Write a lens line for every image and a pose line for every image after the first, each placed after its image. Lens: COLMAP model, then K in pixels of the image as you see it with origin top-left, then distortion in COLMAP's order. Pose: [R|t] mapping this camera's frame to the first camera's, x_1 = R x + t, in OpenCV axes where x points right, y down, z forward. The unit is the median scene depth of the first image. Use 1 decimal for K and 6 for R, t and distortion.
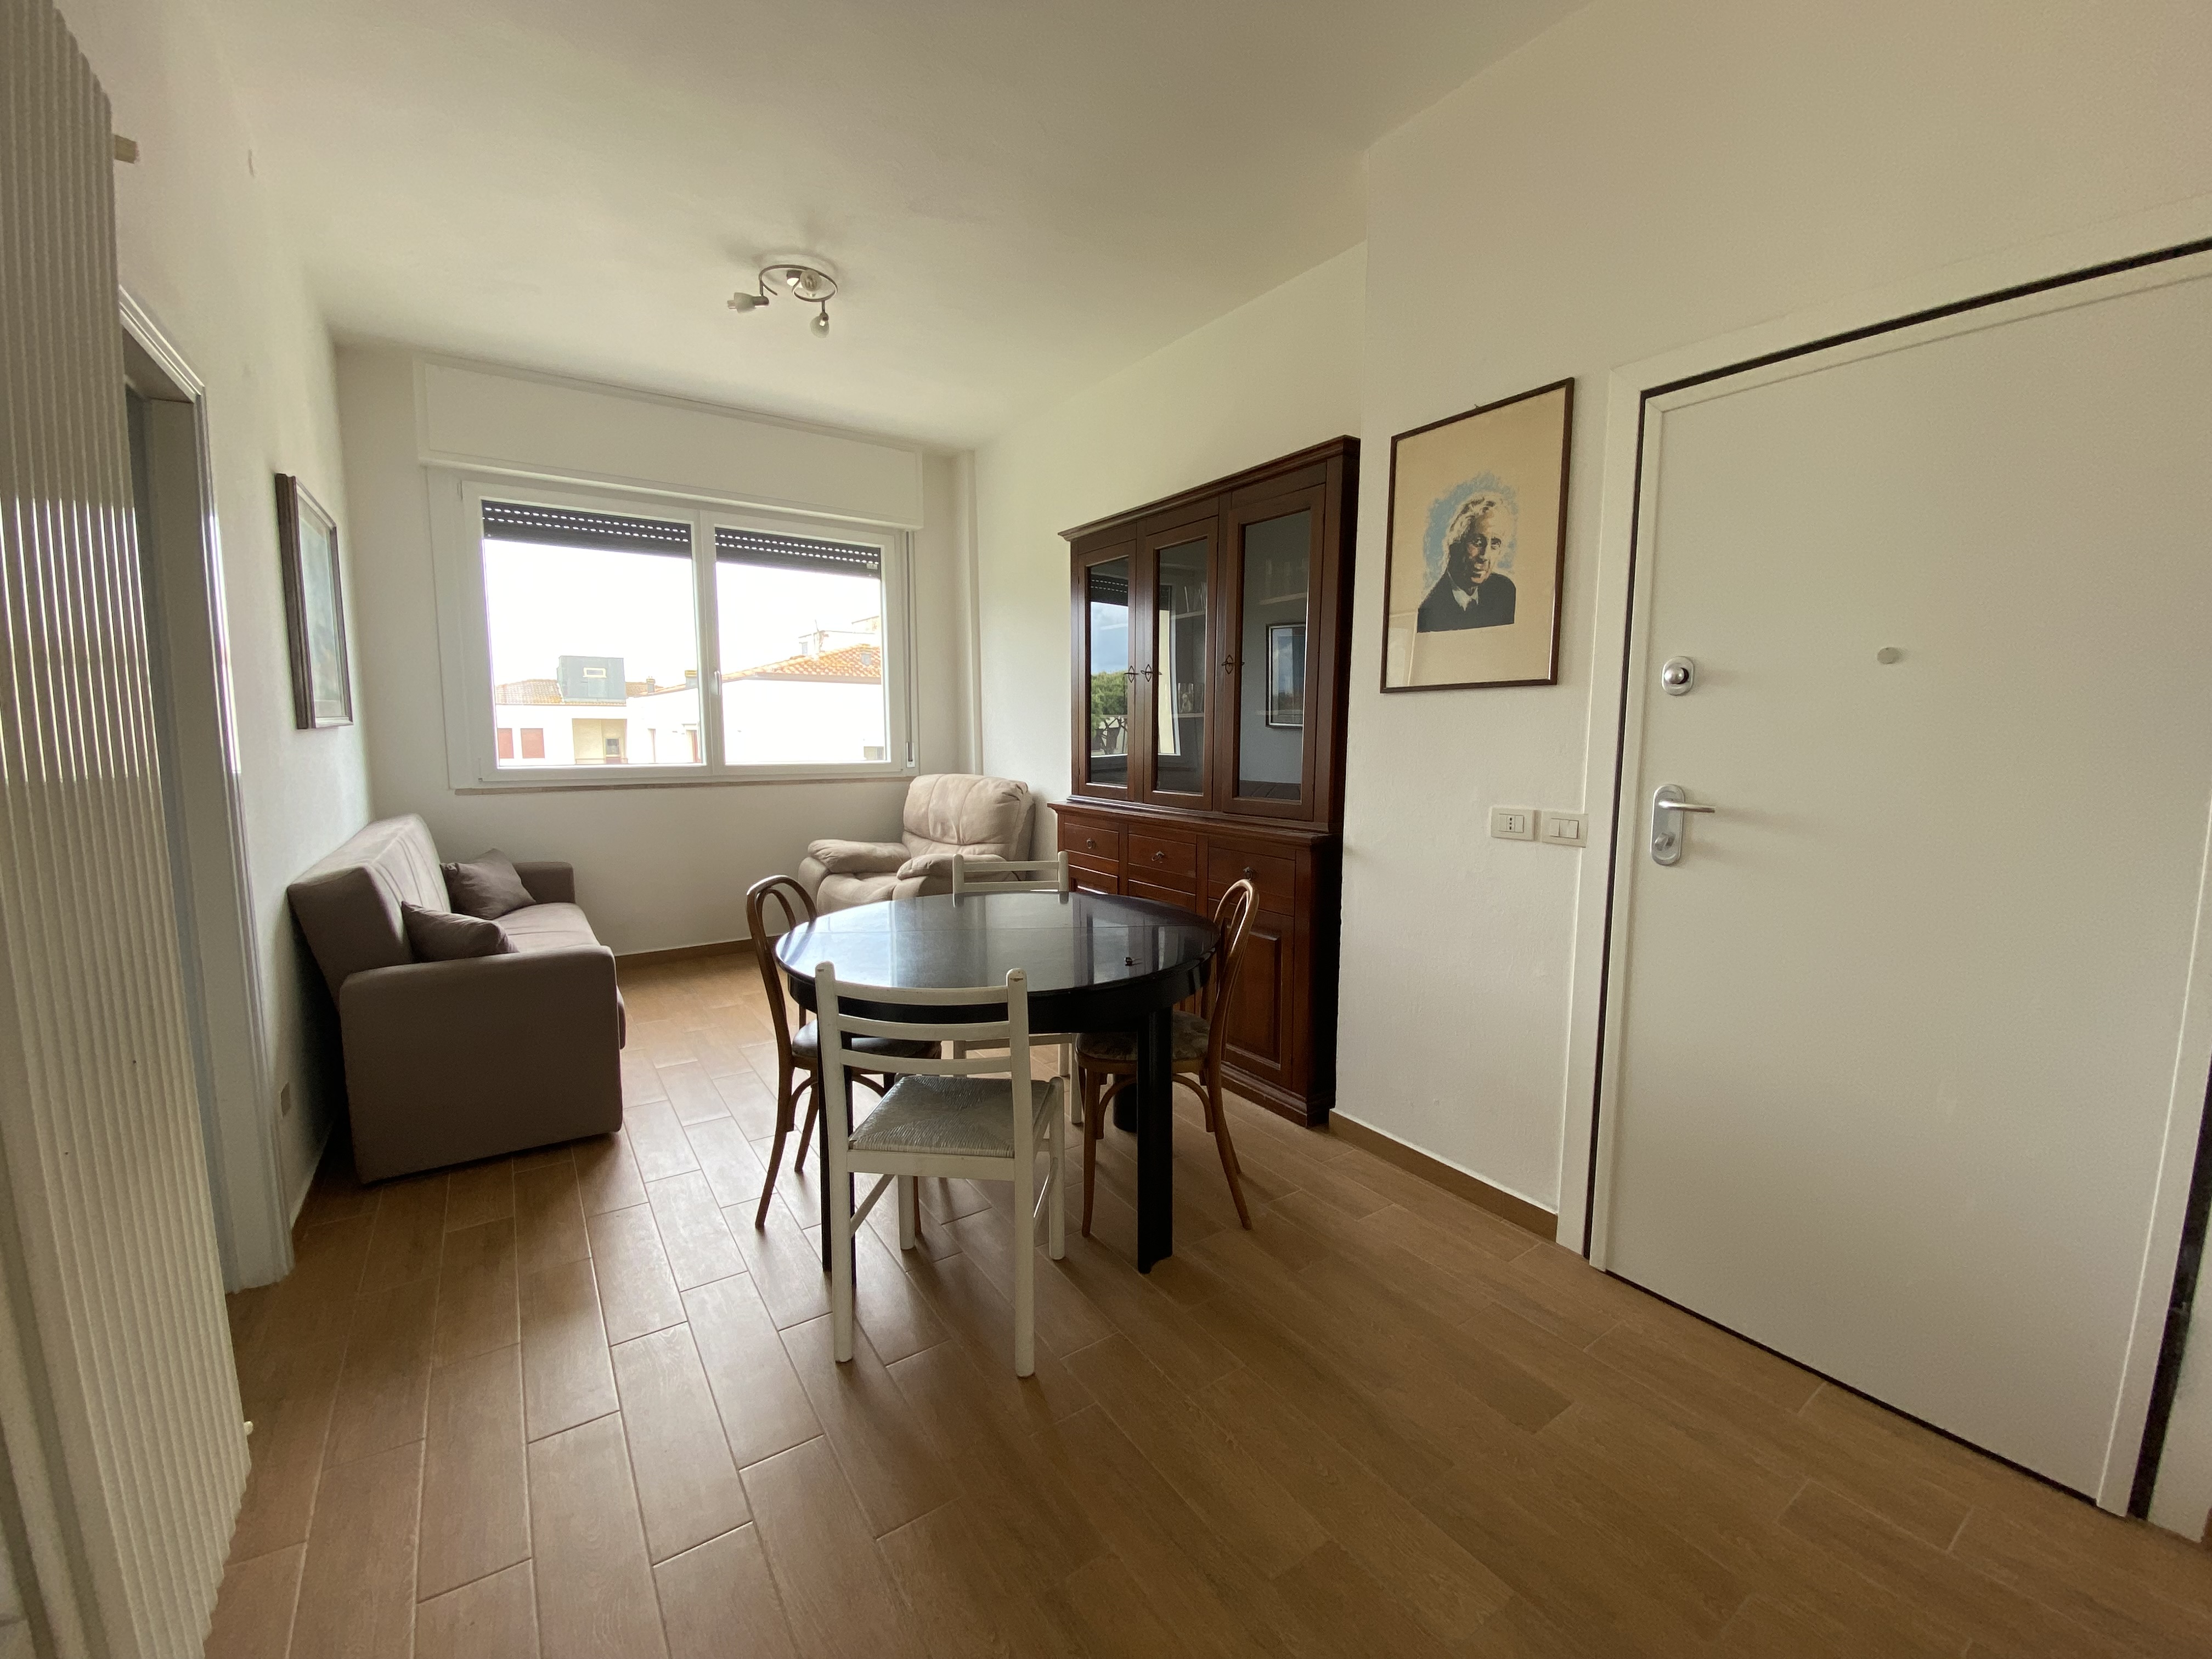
lens RADIAL K [[900.1, 0, 1096.0], [0, 900.1, 844.0], [0, 0, 1]] dist [0.005327, -0.015149]
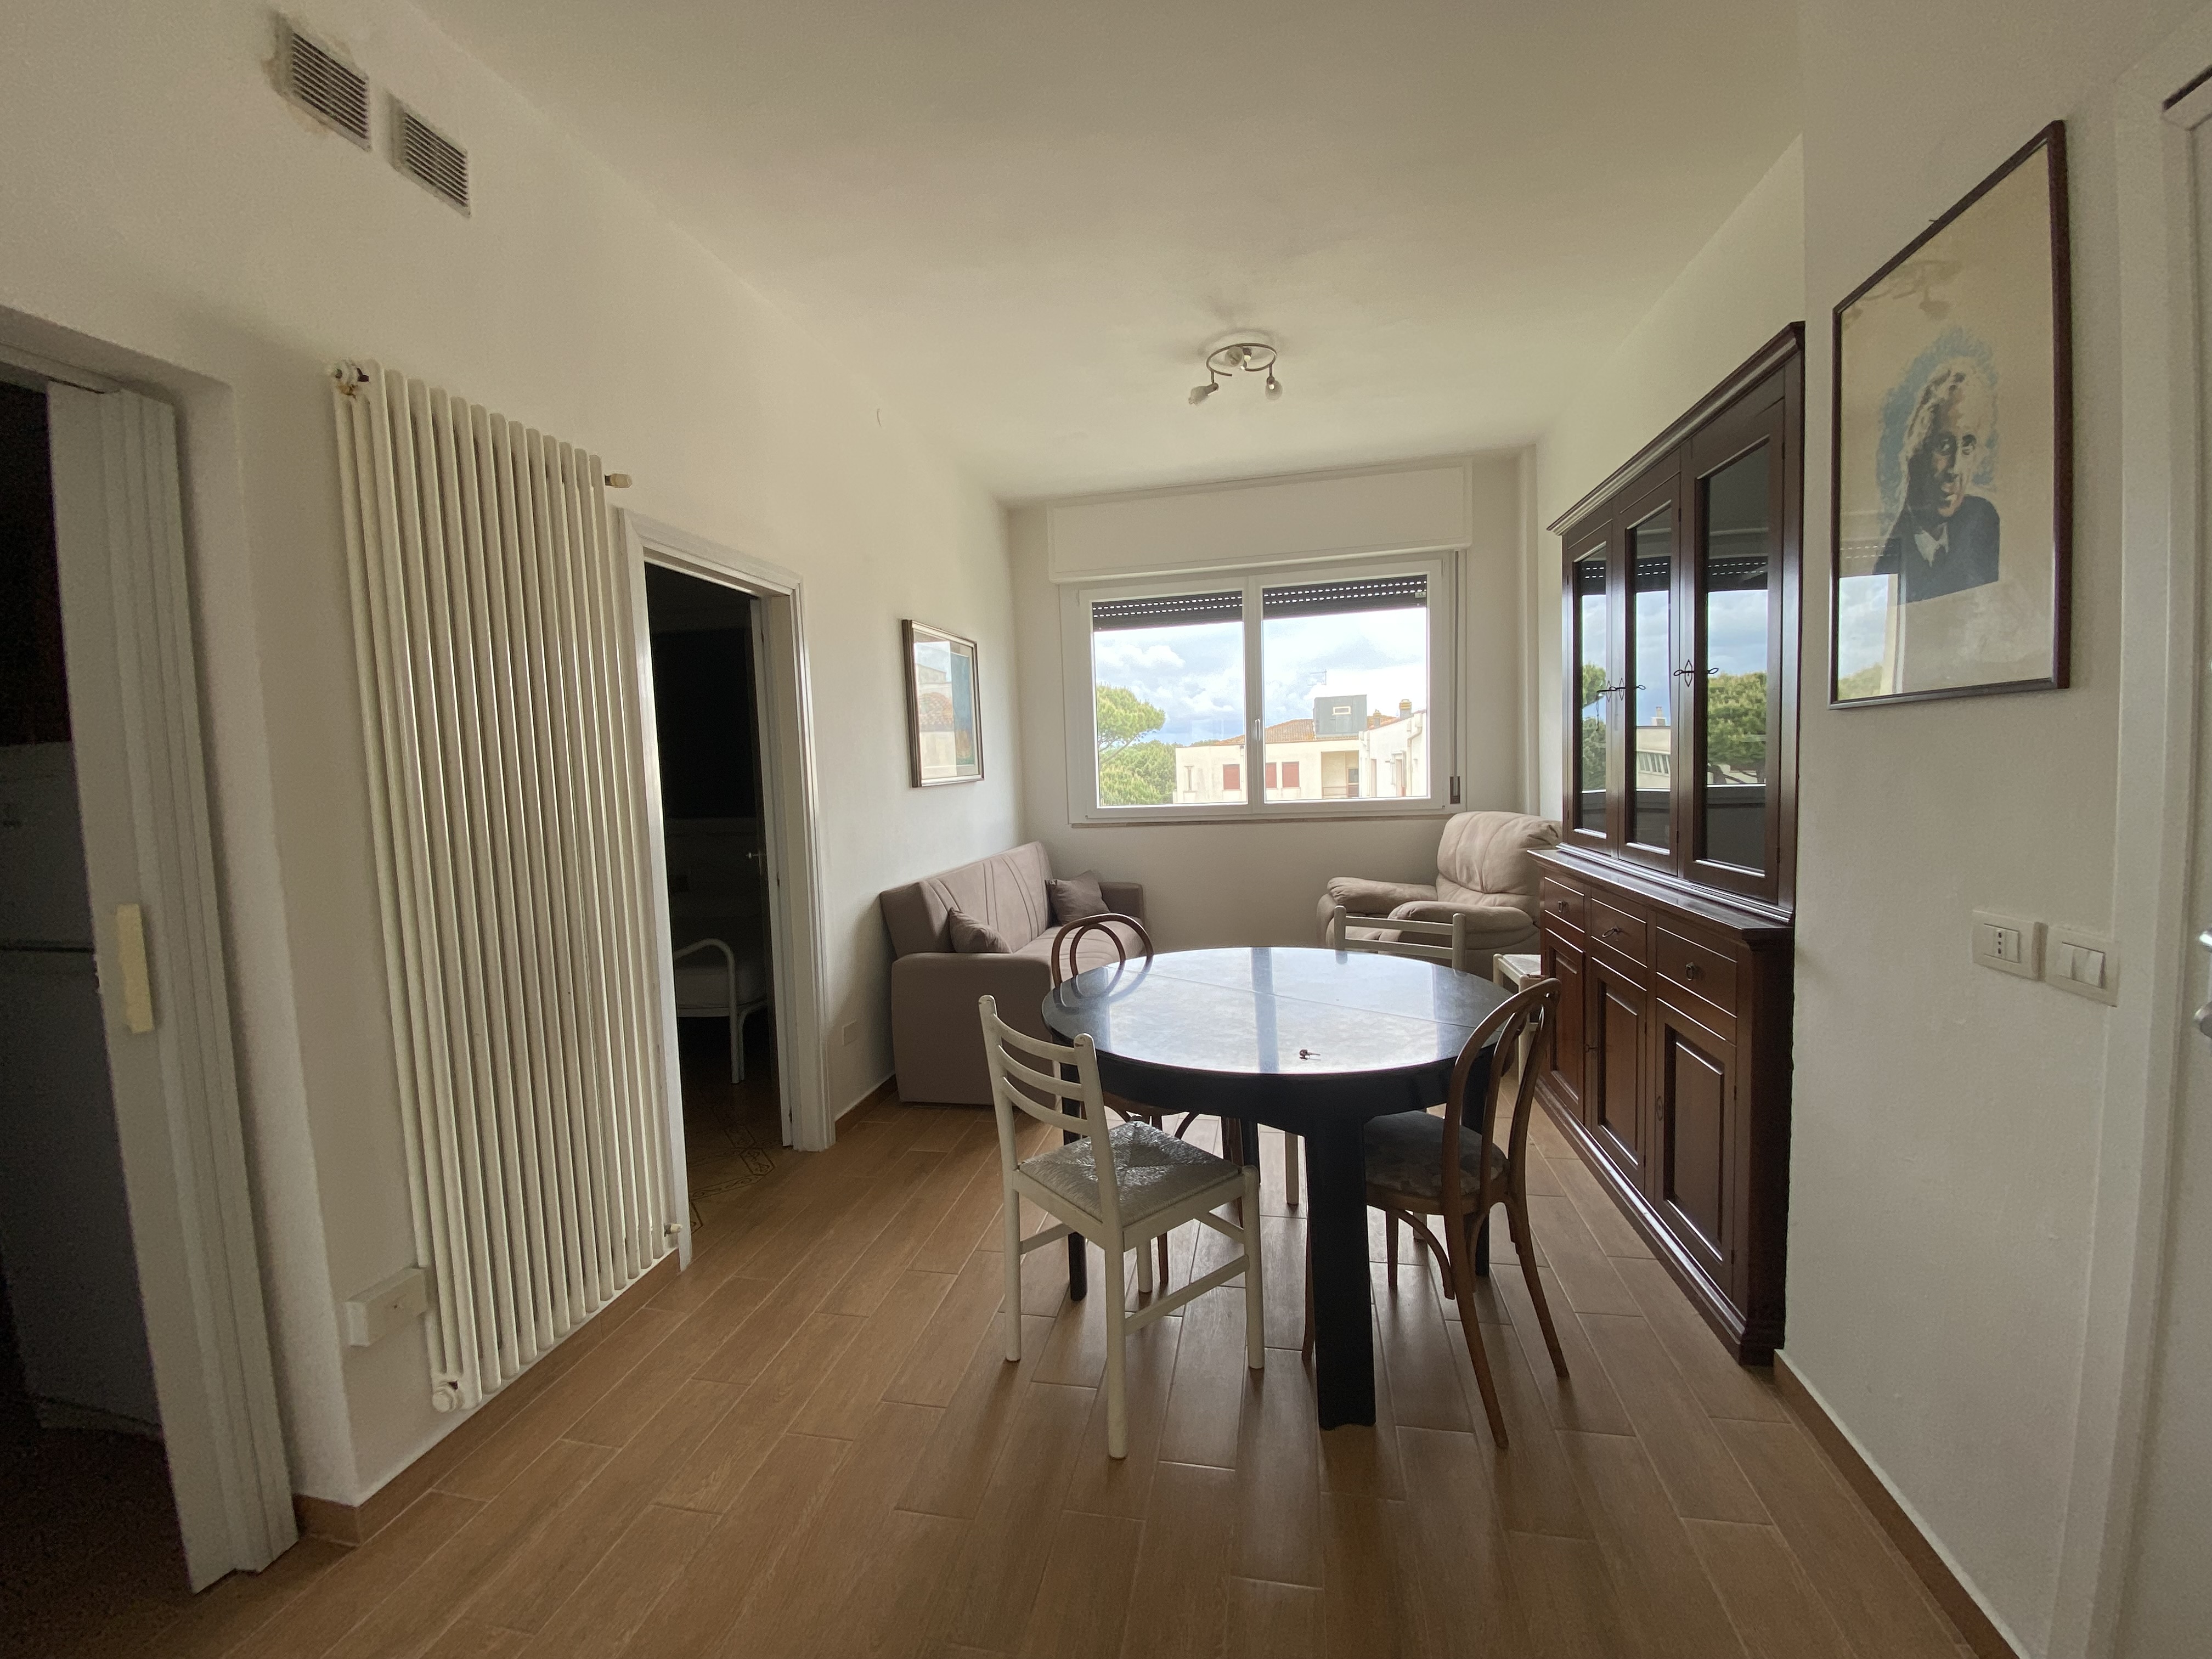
lens RADIAL K [[900.1, 0, 1108.1], [0, 900.1, 838.8], [0, 0, 1]] dist [0.005327, -0.015149]
pose [[0.689237, 0.031102, -0.723869, 0.358313], [-0.052766, 0.998580, -0.007336, -0.040295], [0.722612, 0.043252, 0.689899, 0.176552]]
